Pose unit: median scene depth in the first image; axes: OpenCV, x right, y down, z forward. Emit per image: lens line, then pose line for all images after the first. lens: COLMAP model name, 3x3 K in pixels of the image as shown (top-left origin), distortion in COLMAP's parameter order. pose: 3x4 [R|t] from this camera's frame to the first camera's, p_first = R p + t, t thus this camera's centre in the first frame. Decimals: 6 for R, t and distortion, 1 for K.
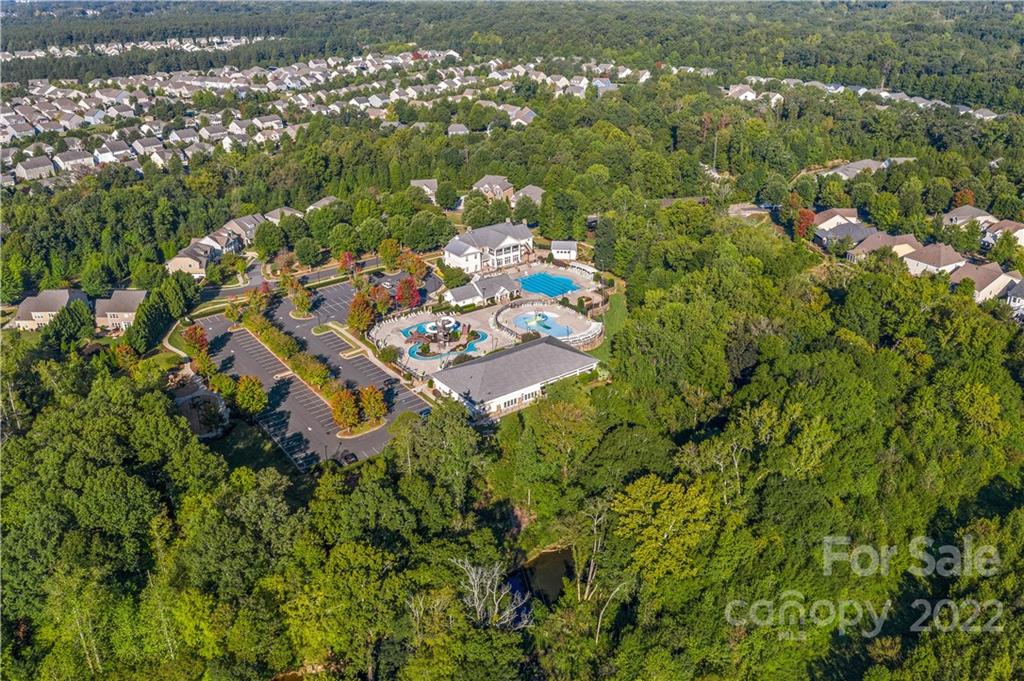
lens RADIAL K [[840.2, 0, 512.0], [0, 840.2, 340.5], [0, 0, 1]] dist [0.002148, 0.009456]
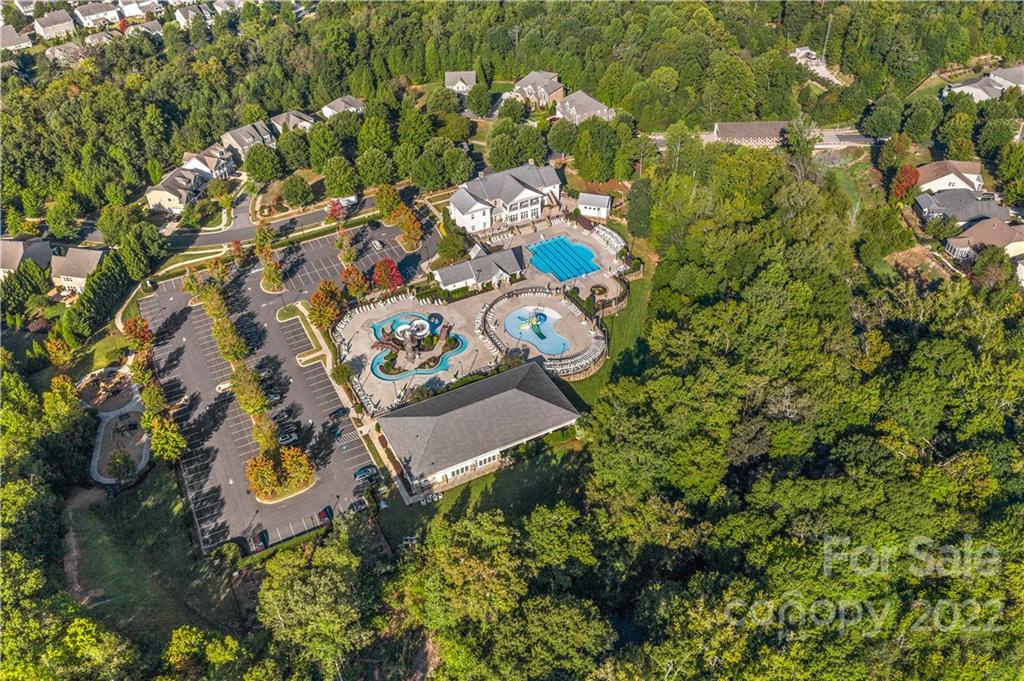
lens RADIAL K [[840.2, 0, 512.0], [0, 840.2, 340.5], [0, 0, 1]] dist [0.002148, 0.009456]
pose [[0.988122, 0.088521, -0.125616, 0.102561], [-0.054513, 0.966178, 0.252048, -0.191197], [0.143679, -0.242206, 0.959527, 0.161208]]
